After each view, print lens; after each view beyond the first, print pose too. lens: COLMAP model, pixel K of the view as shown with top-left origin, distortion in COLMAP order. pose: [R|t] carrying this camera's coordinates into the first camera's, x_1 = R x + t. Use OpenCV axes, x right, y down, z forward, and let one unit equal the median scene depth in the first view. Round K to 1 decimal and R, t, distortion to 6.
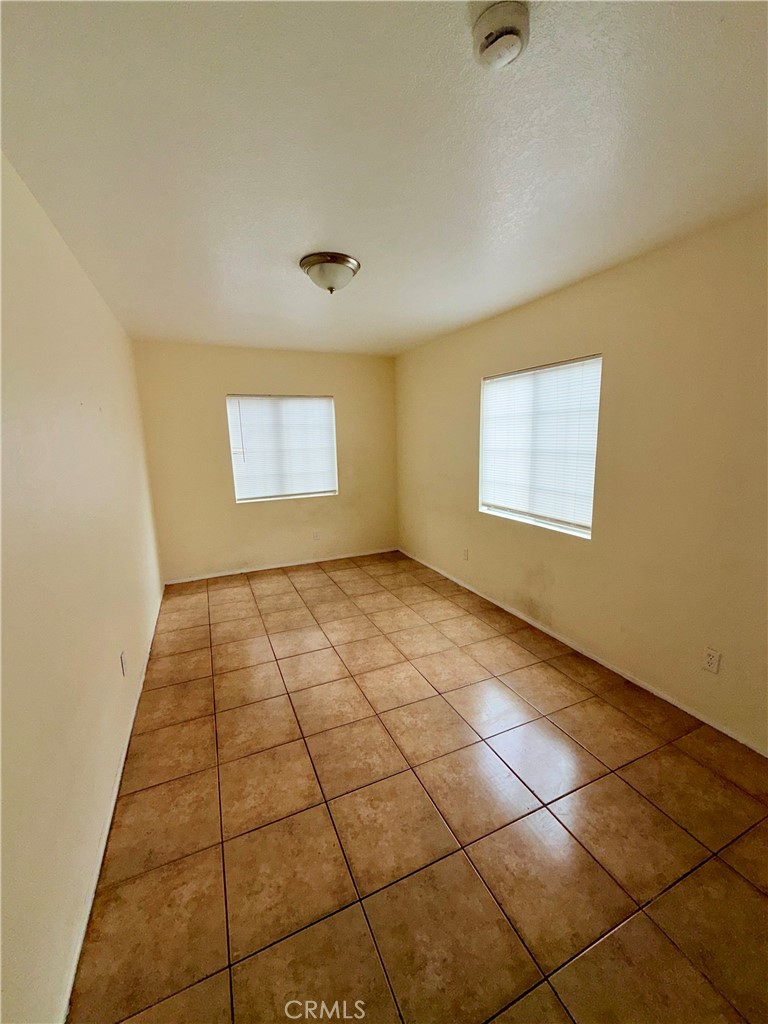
lens RADIAL K [[407.5, 0, 382.2], [0, 407.5, 510.3], [0, 0, 1]] dist [-0.002103, 0.000615]
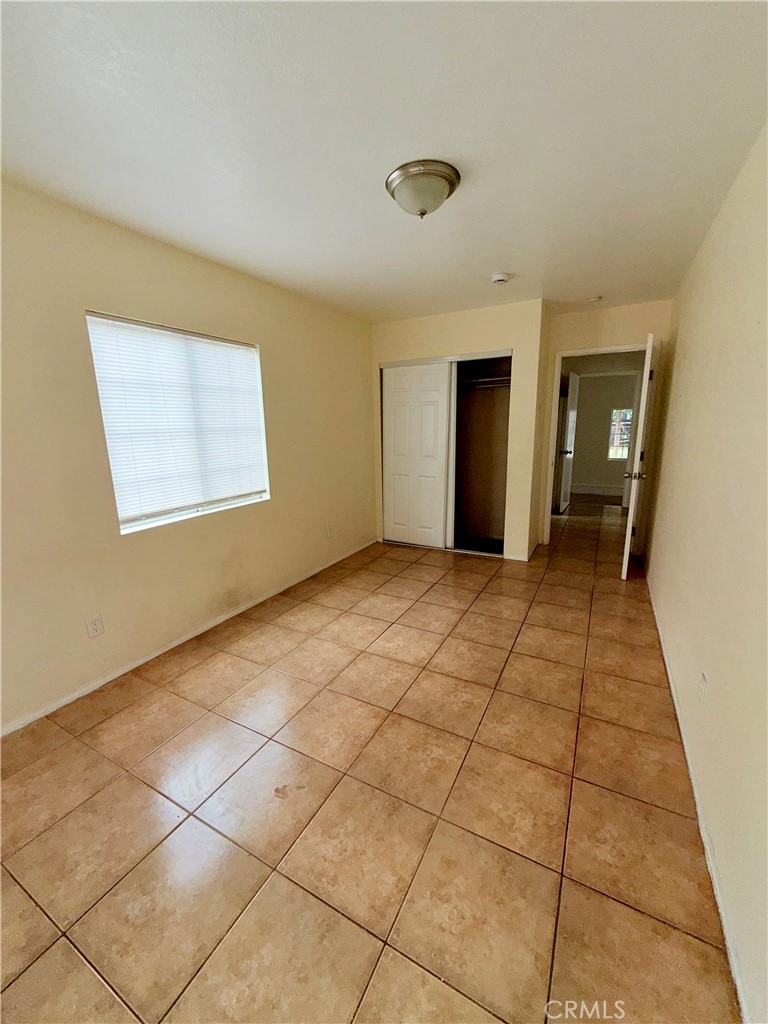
lens RADIAL K [[407.5, 0, 386.2], [0, 407.5, 511.7], [0, 0, 1]] dist [-0.002103, 0.000615]
pose [[-0.611846, -0.135287, 0.779322, -0.647327], [0.178736, 0.936133, 0.302834, -0.196001], [-0.770518, 0.324580, -0.548588, 1.378256]]
